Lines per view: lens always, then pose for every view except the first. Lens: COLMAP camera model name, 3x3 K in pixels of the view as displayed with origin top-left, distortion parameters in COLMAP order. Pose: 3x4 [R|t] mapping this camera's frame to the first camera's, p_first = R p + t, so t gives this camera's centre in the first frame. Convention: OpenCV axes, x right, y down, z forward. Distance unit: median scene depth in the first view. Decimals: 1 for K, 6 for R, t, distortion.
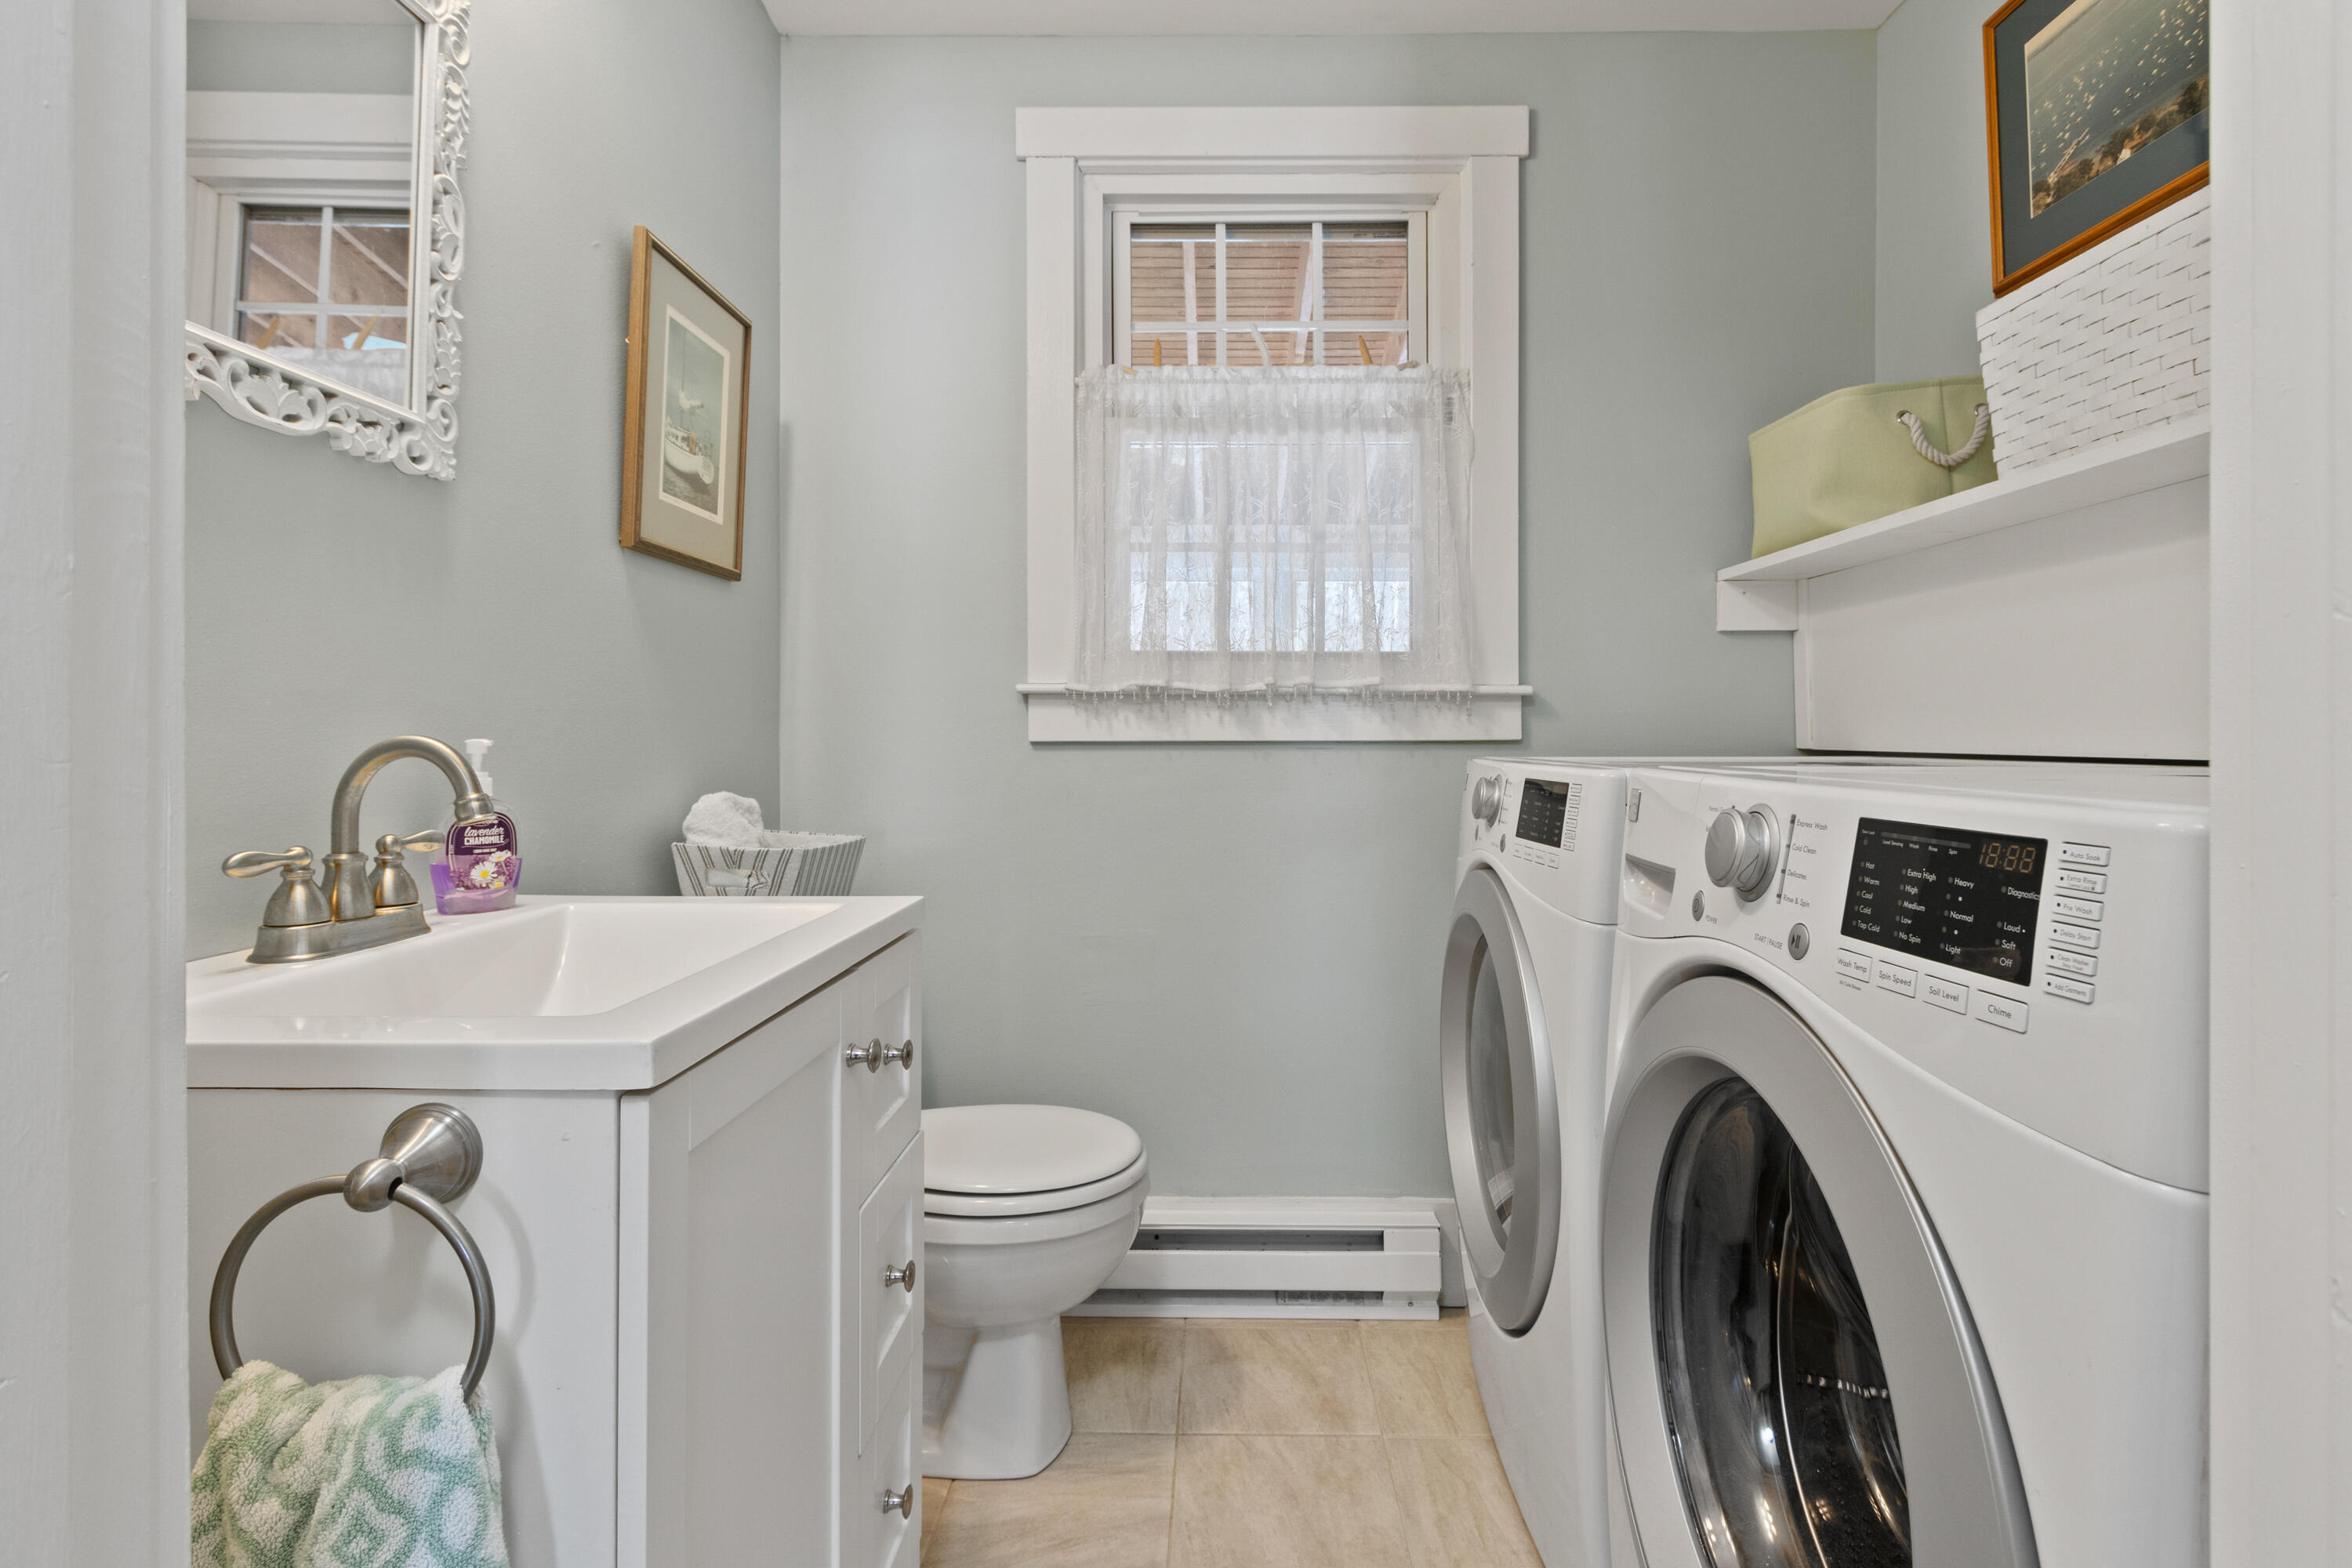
lens RADIAL K [[1121.7, 0, 1181.8], [0, 1121.7, 735.6], [0, 0, 1]] dist [0.002973, 0.000042]
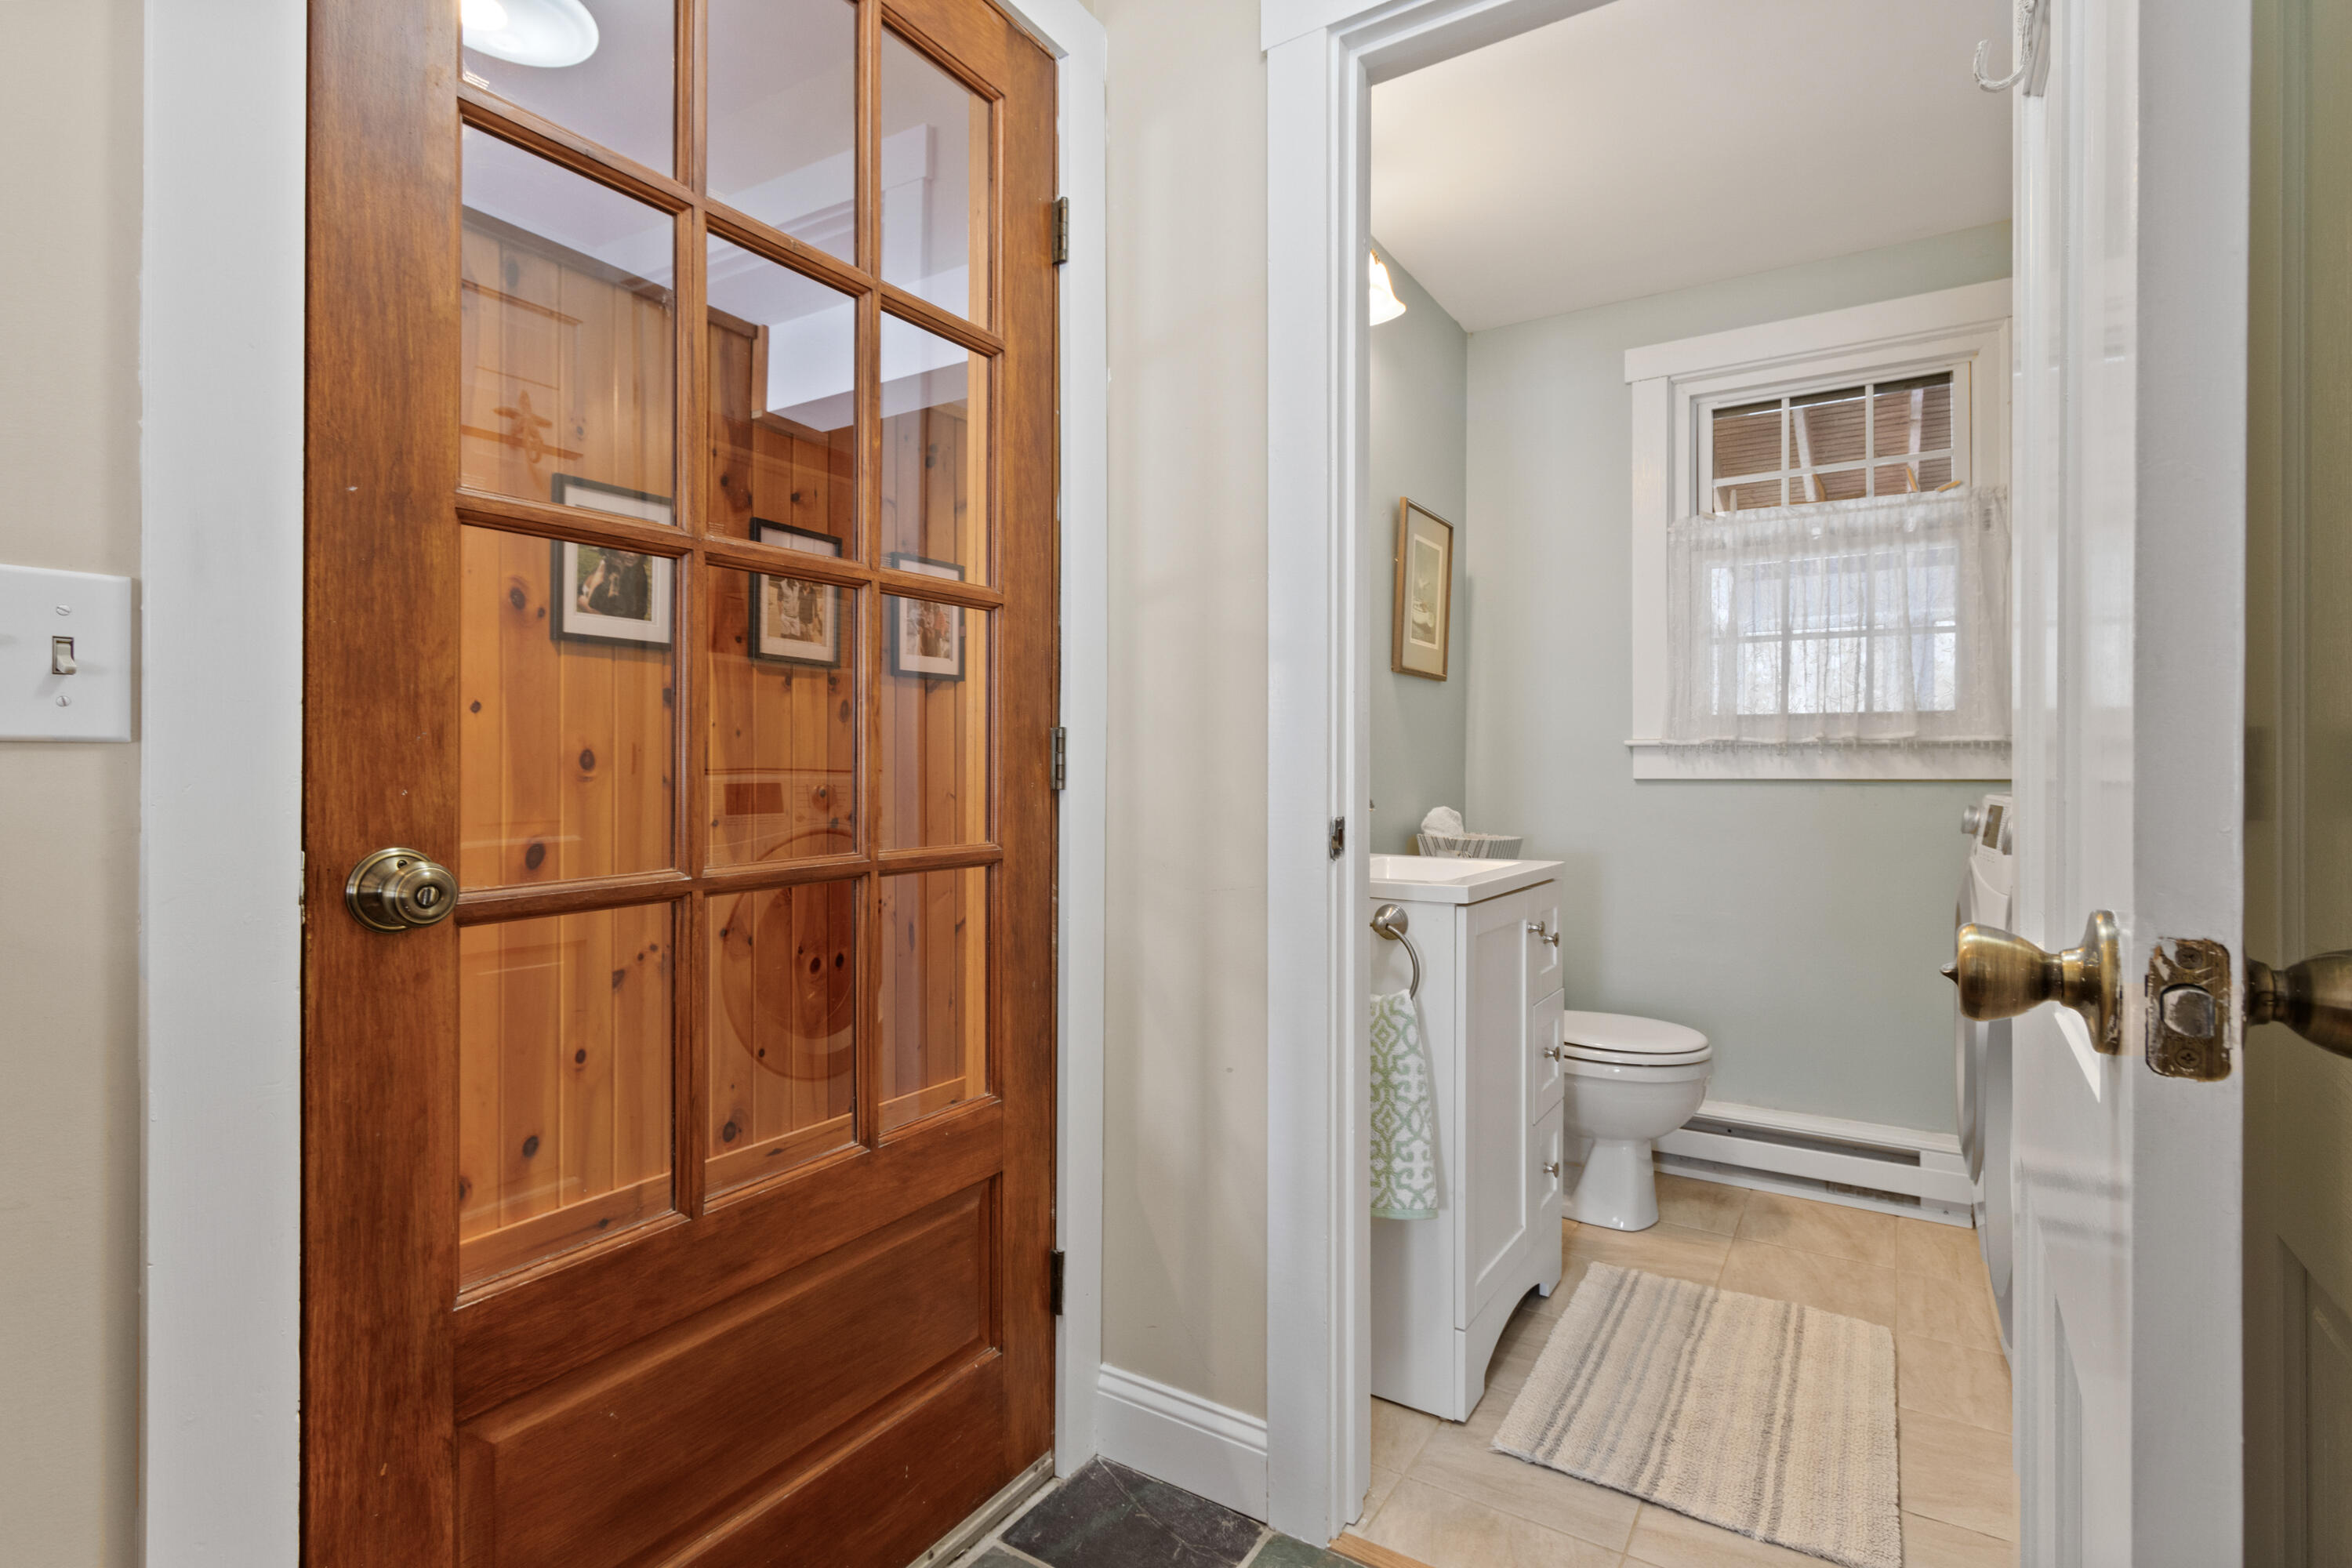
lens RADIAL K [[1125.9, 0, 1175.4], [0, 1125.9, 771.7], [0, 0, 1]] dist [0.002661, -0.000253]
pose [[0.857376, 0.000544, -0.514690, 0.111474], [-0.002676, 0.999991, -0.003399, 0.002469], [0.514683, 0.004291, 0.857370, -0.586881]]
